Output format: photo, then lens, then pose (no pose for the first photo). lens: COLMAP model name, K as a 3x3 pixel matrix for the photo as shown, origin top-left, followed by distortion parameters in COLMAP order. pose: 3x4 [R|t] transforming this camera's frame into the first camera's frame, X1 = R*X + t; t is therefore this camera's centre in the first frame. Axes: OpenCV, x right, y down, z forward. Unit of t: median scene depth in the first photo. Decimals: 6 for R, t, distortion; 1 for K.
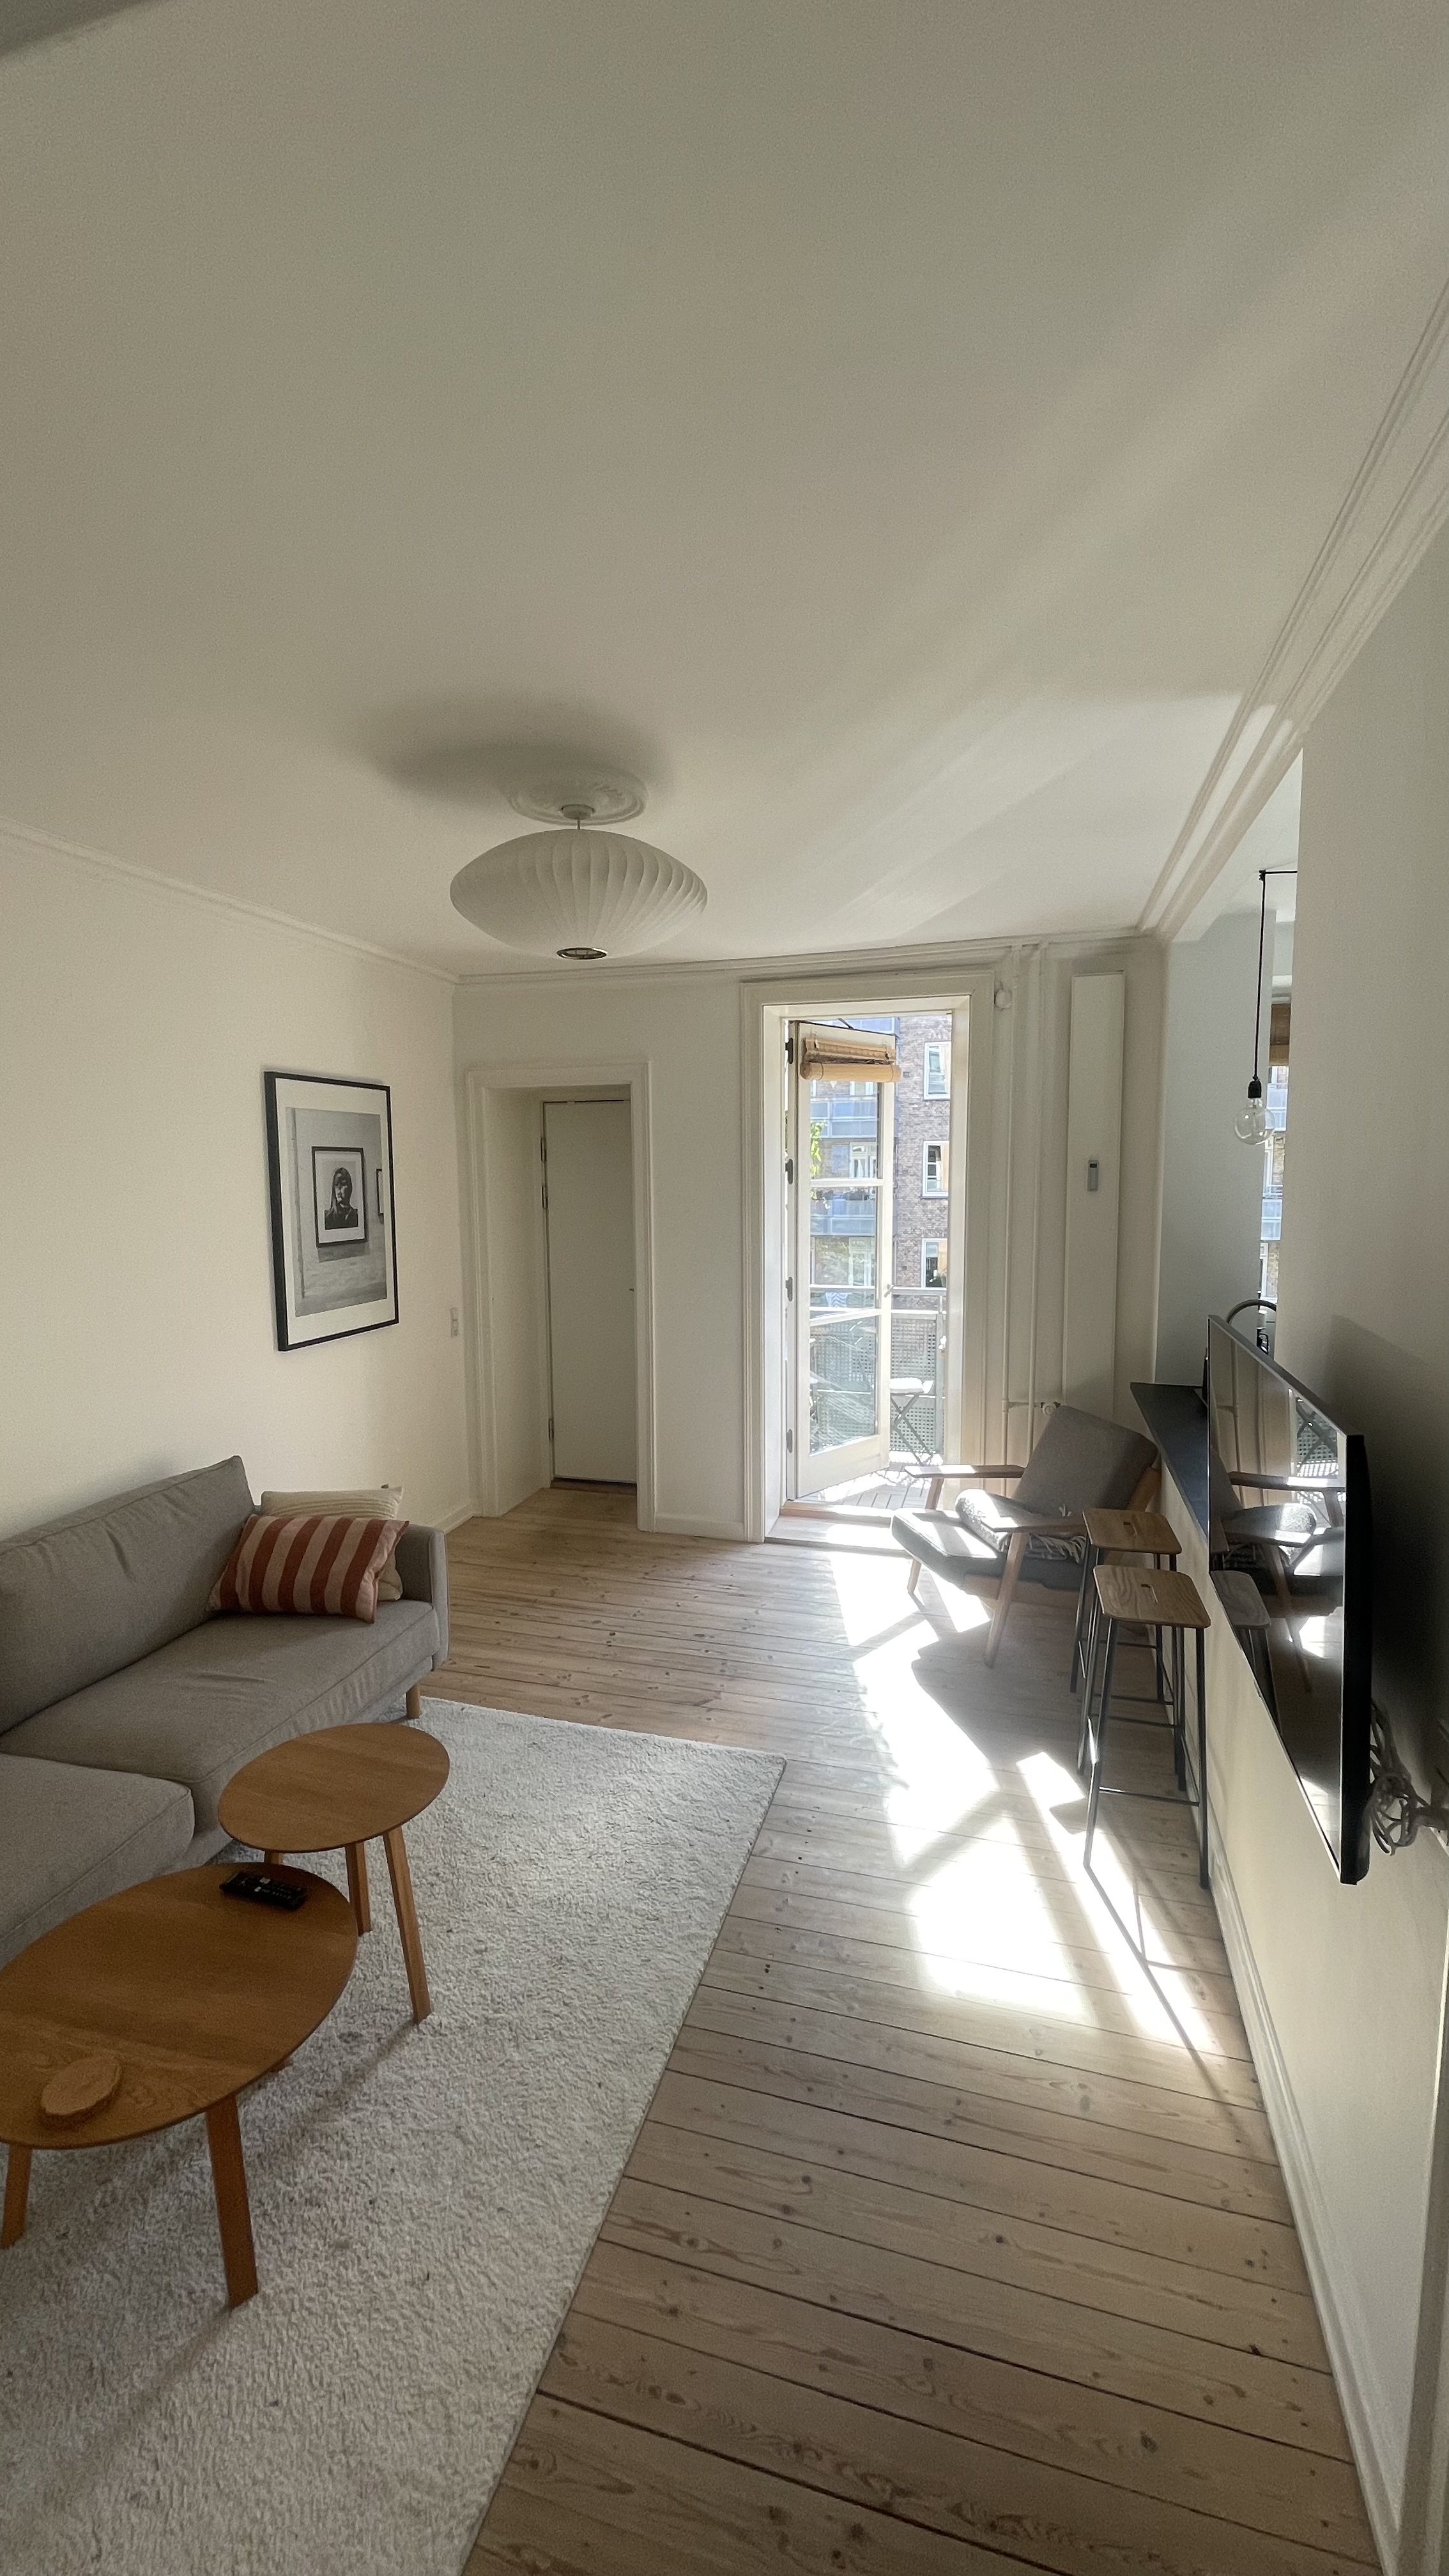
lens RADIAL K [[1030.7, 0, 726.2], [0, 1030.7, 1287.1], [0, 0, 1]] dist [-0.000767, -0.000062]
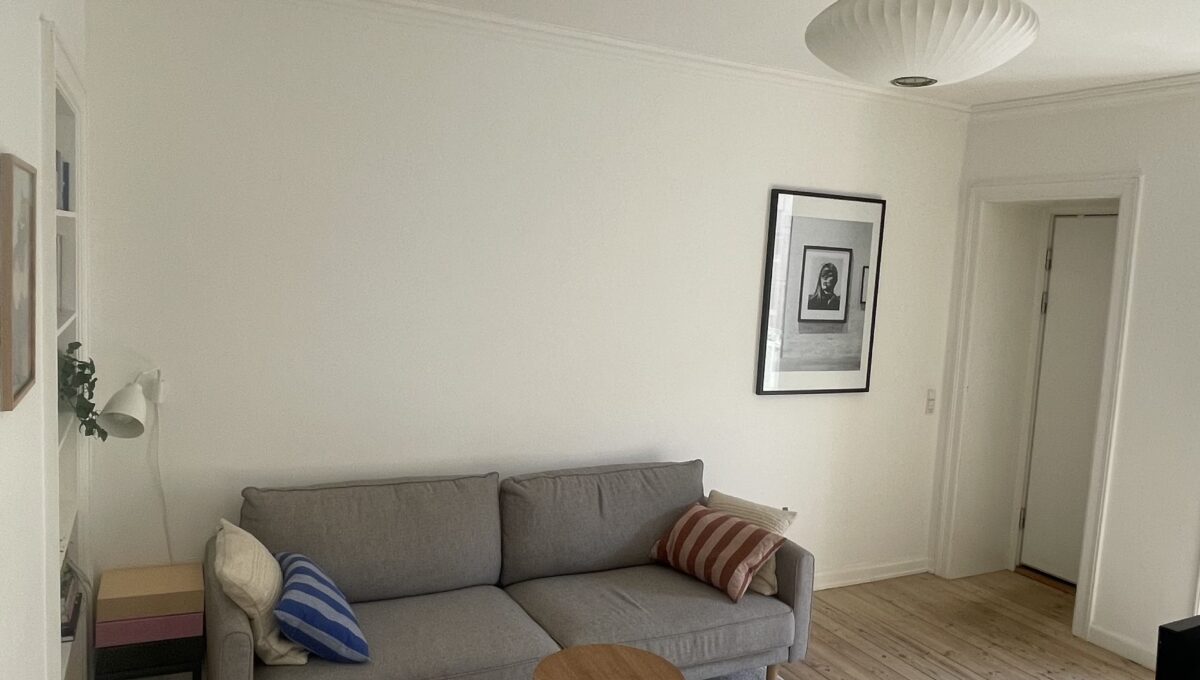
lens RADIAL K [[857.1, 0, 599.5], [0, 857.1, 338.1], [0, 0, 1]] dist [0.009498, -0.002242]
pose [[0.681768, 0.114816, -0.722502, 0.204767], [-0.143407, 0.989421, 0.021911, -0.005447], [0.717375, 0.088674, 0.691021, 0.062141]]
